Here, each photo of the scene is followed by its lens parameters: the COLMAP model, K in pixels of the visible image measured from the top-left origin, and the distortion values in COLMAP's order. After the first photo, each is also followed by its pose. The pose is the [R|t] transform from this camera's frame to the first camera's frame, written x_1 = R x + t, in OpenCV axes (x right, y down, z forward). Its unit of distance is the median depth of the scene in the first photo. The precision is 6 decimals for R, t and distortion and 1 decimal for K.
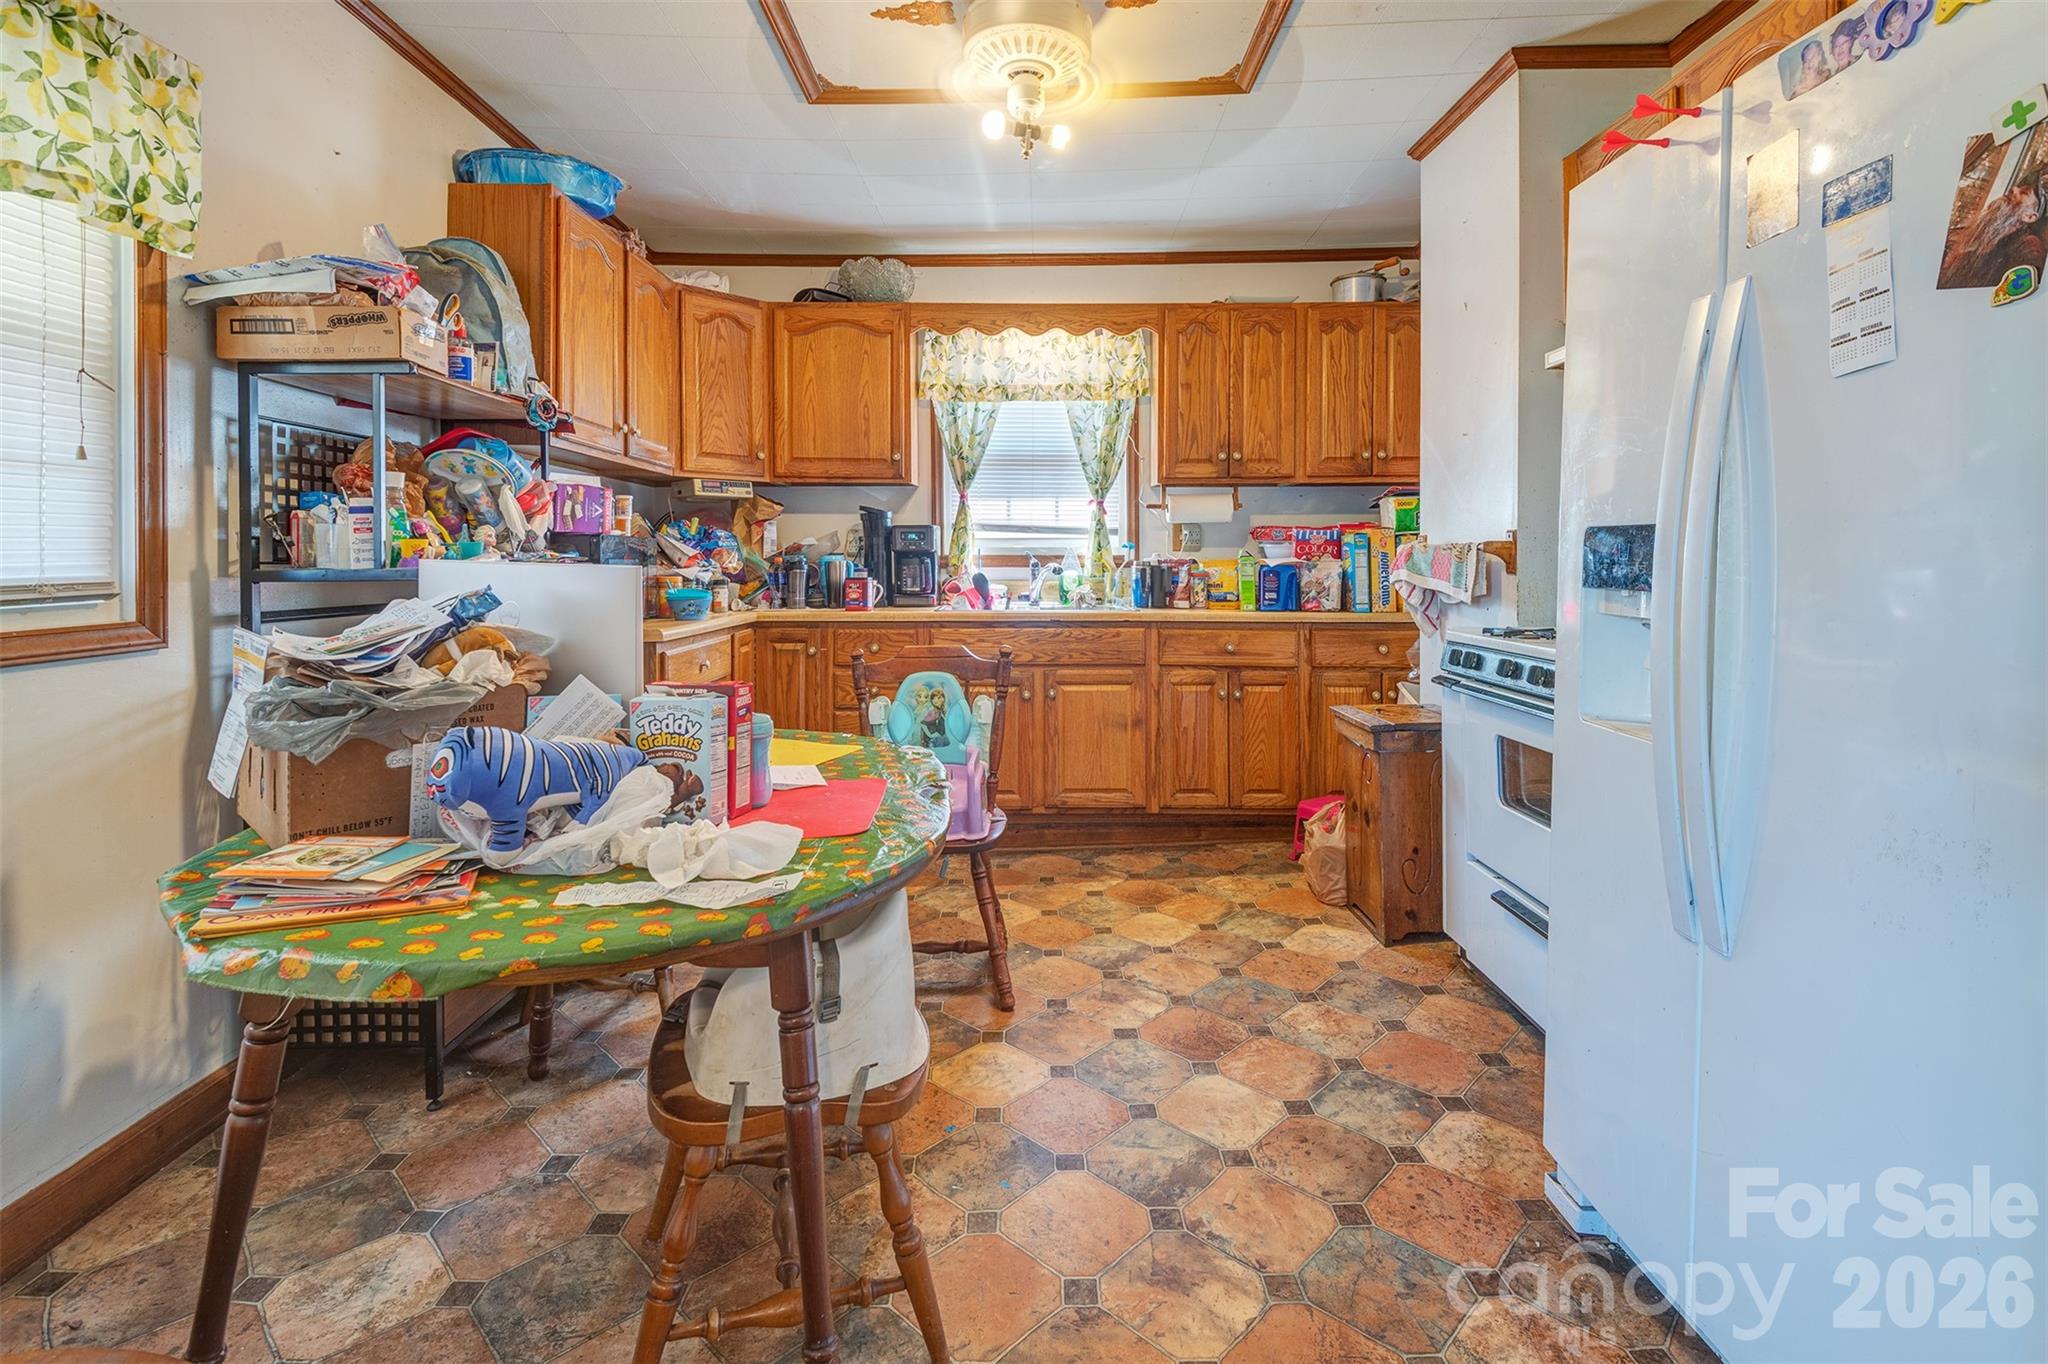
lens RADIAL K [[964.0, 0, 1055.2], [0, 964.0, 569.4], [0, 0, 1]] dist [0.038080, -0.028556]
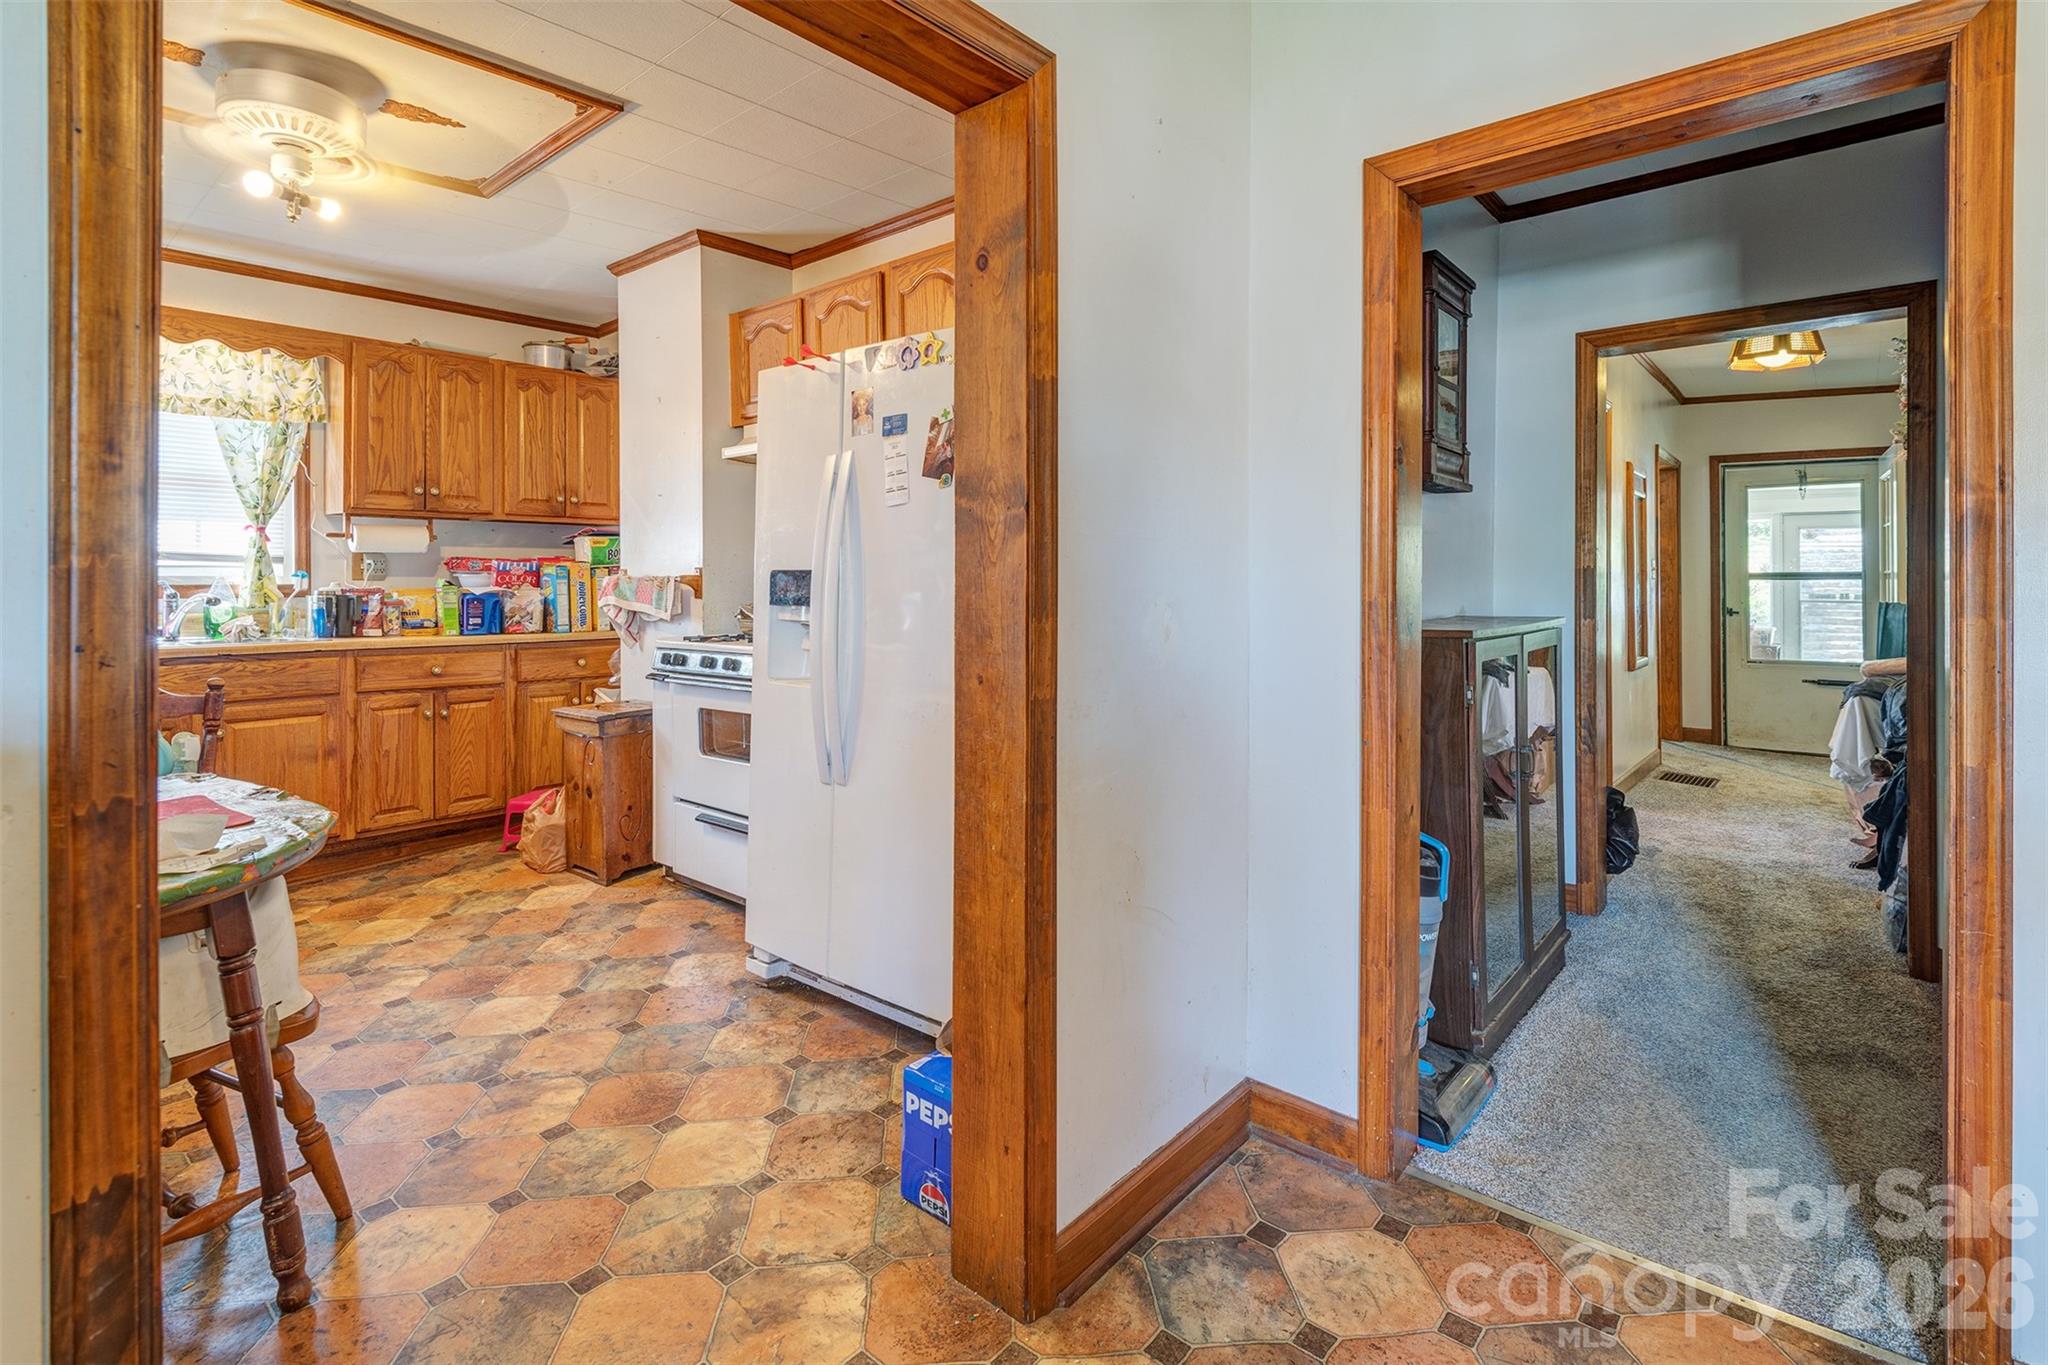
lens RADIAL K [[964.0, 0, 1055.2], [0, 964.0, 569.9], [0, 0, 1]] dist [0.038080, -0.028556]
pose [[0.643513, 0.009471, 0.765376, -0.207957], [0.010496, 0.999720, -0.021196, -0.000873], [-0.765363, 0.021673, 0.643234, -0.231748]]
